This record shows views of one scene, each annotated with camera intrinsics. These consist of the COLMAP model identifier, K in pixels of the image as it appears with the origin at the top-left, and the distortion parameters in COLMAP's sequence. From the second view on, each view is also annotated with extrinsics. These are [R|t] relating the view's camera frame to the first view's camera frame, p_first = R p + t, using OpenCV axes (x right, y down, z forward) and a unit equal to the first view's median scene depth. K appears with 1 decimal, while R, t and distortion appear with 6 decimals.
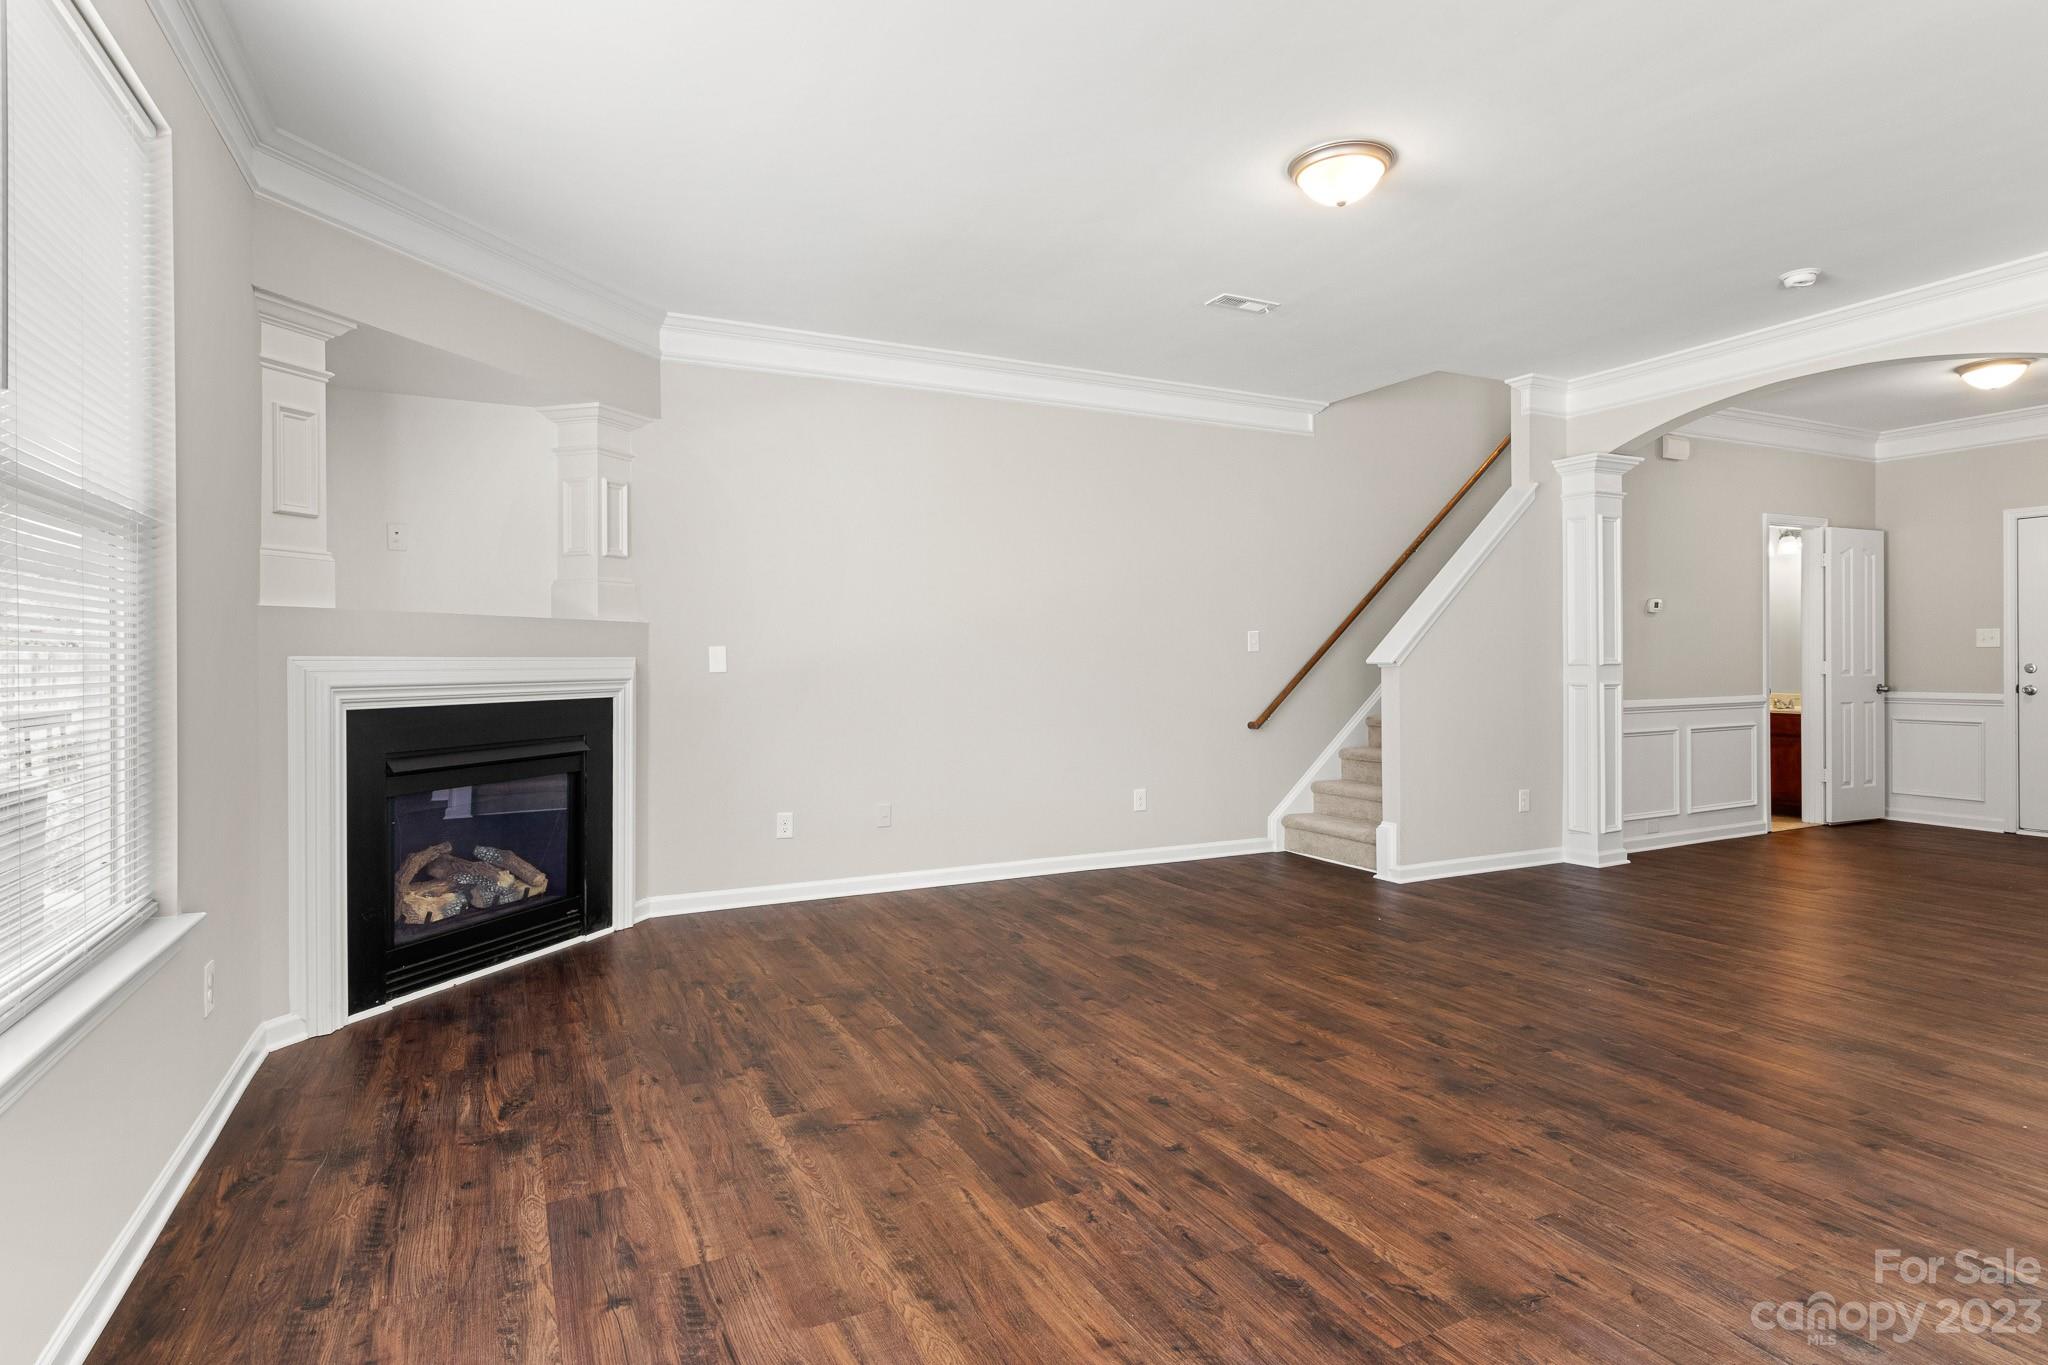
lens RADIAL K [[1069.2, 0, 1033.2], [0, 1069.2, 662.3], [0, 0, 1]] dist [-0.000140, 0.001065]
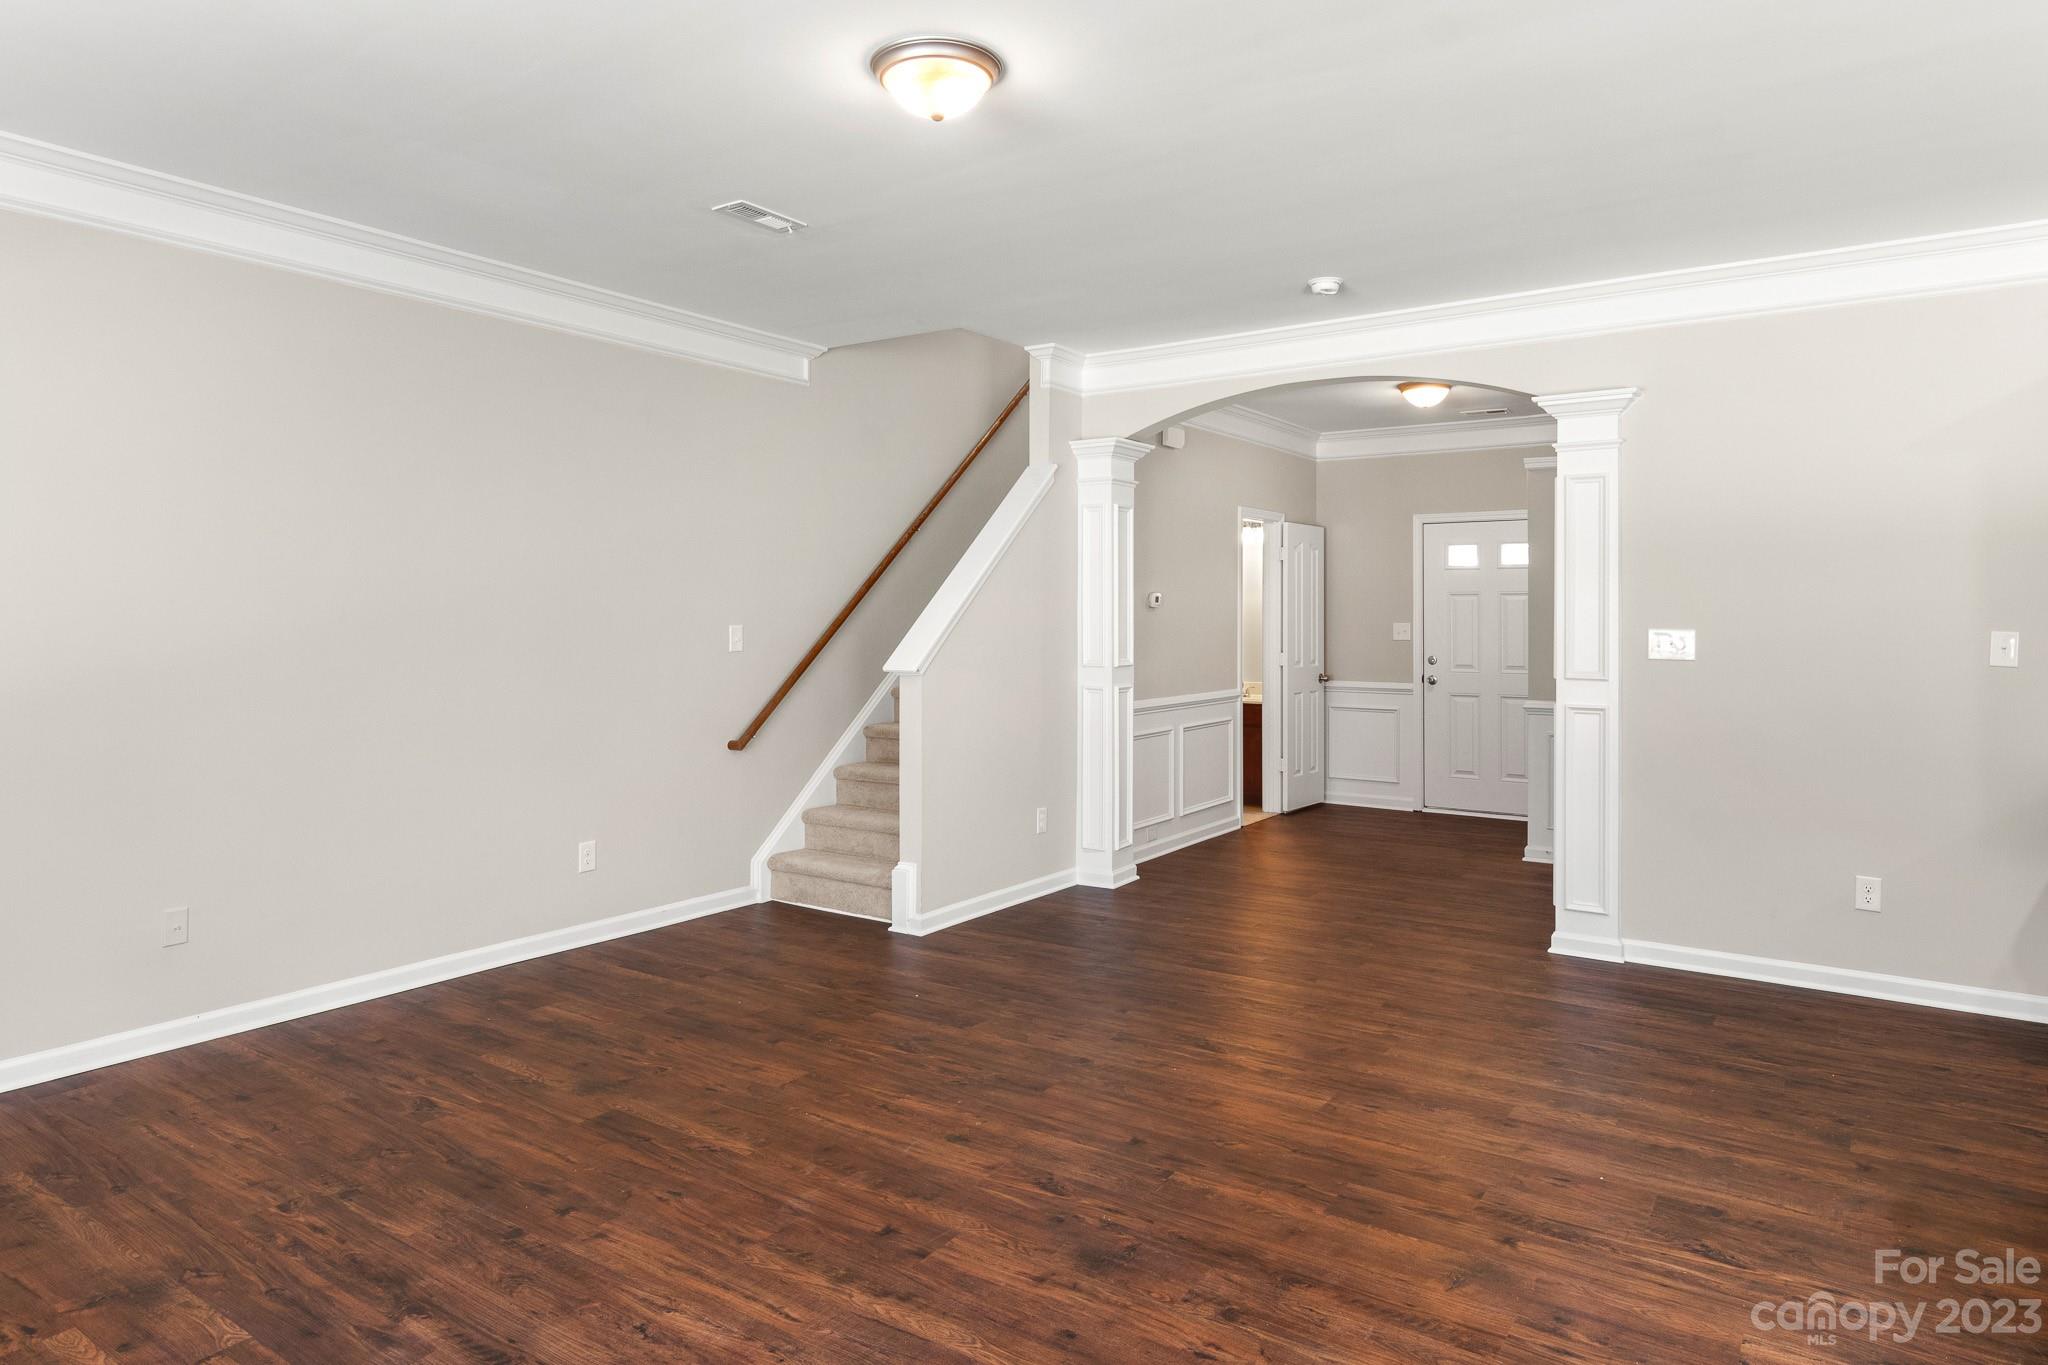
lens RADIAL K [[1228.2, 0, 1031.7], [0, 1228.2, 599.0], [0, 0, 1]] dist [-0.004740, 0.001760]
pose [[0.875442, 0.014683, 0.483100, -0.063856], [-0.006712, 0.999811, -0.018226, -0.052078], [-0.483277, 0.012713, 0.875375, 0.156394]]
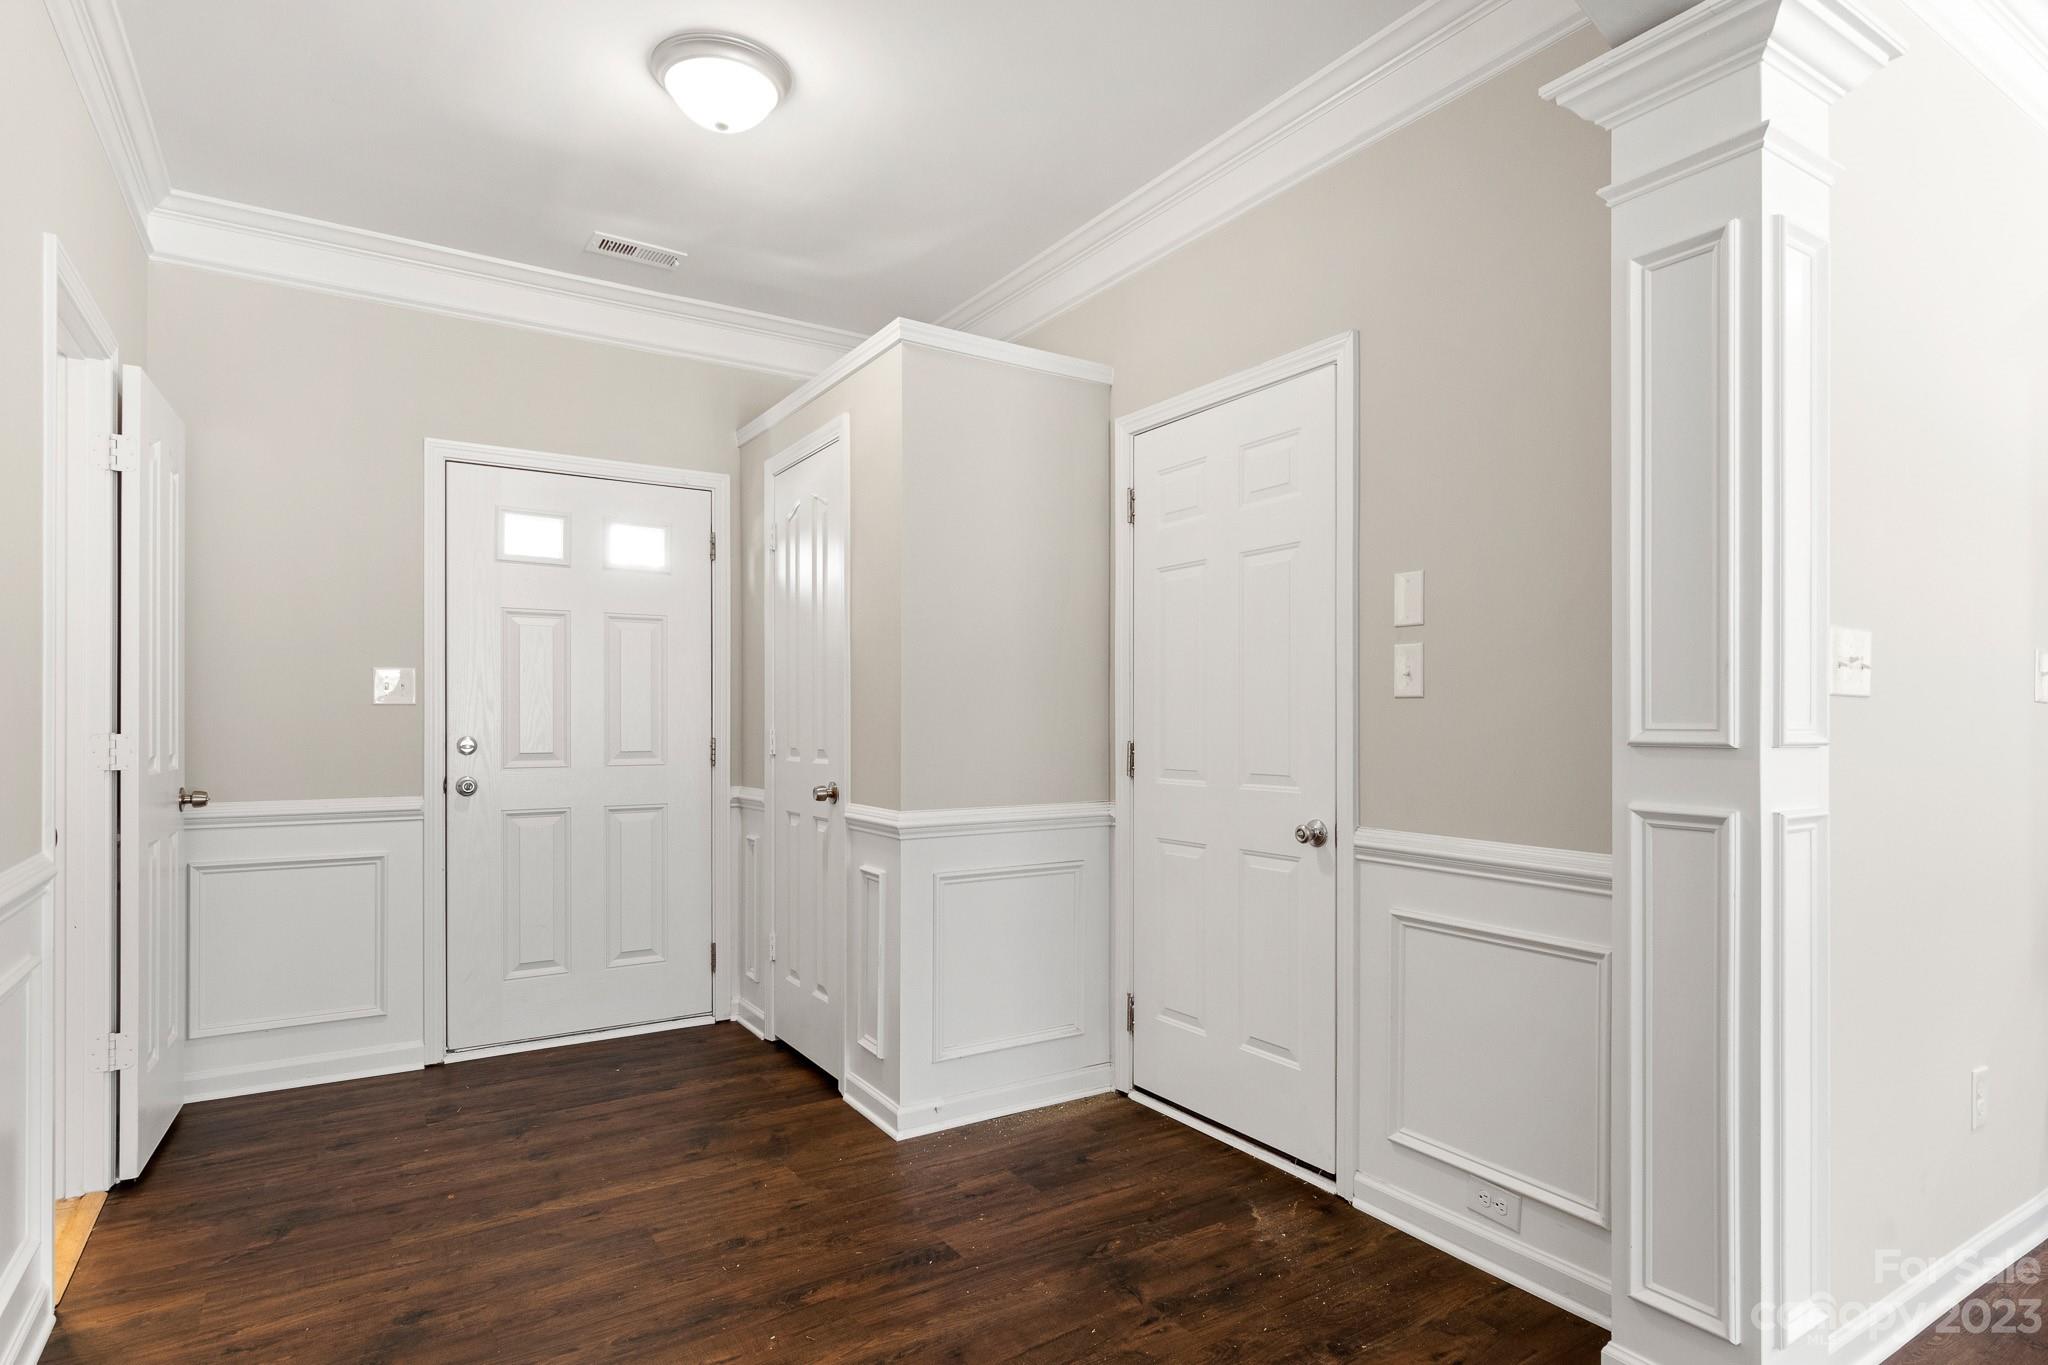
lens RADIAL K [[1086.5, 0, 1023.1], [0, 1086.5, 722.4], [0, 0, 1]] dist [0.000109, 0.000321]
pose [[-0.101903, 0.004691, 0.994783, 0.607884], [0.000552, 0.999989, -0.004659, -0.005405], [-0.994794, 0.000074, -0.101905, 1.295075]]
